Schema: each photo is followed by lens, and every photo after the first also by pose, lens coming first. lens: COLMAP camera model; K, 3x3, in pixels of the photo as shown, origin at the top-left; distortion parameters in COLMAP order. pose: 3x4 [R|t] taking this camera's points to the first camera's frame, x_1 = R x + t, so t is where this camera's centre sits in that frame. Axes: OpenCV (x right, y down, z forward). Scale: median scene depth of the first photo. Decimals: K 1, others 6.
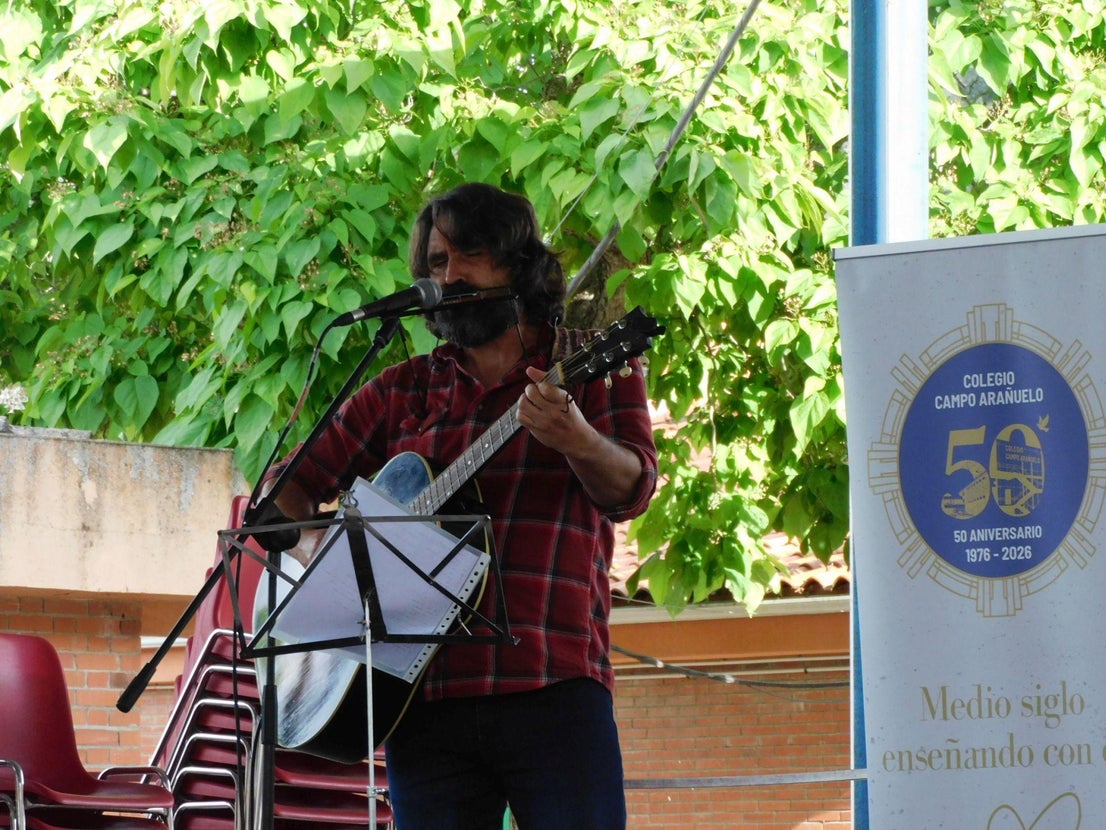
lens RADIAL K [[7889.4, 0, 553.0], [0, 7889.4, 415.0], [0, 0, 1]] dist [-0.752105, -35.108738]
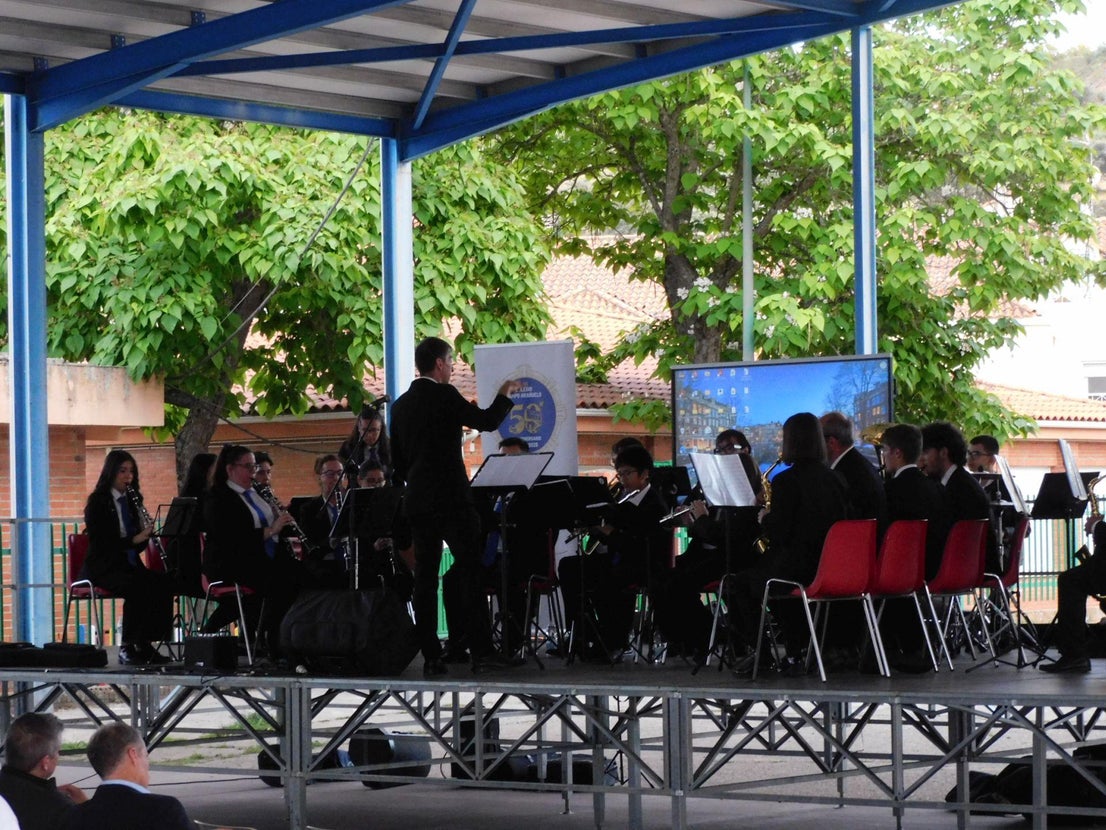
lens RADIAL K [[4117.9, 0, 553.0], [0, 4117.9, 415.0], [0, 0, 1]] dist [0.022636, 0.880564]
pose [[0.990649, -0.017818, 0.135266, -0.085834], [0.012267, 0.999052, 0.041763, -0.034793], [-0.135882, -0.039713, 0.989929, -0.345854]]
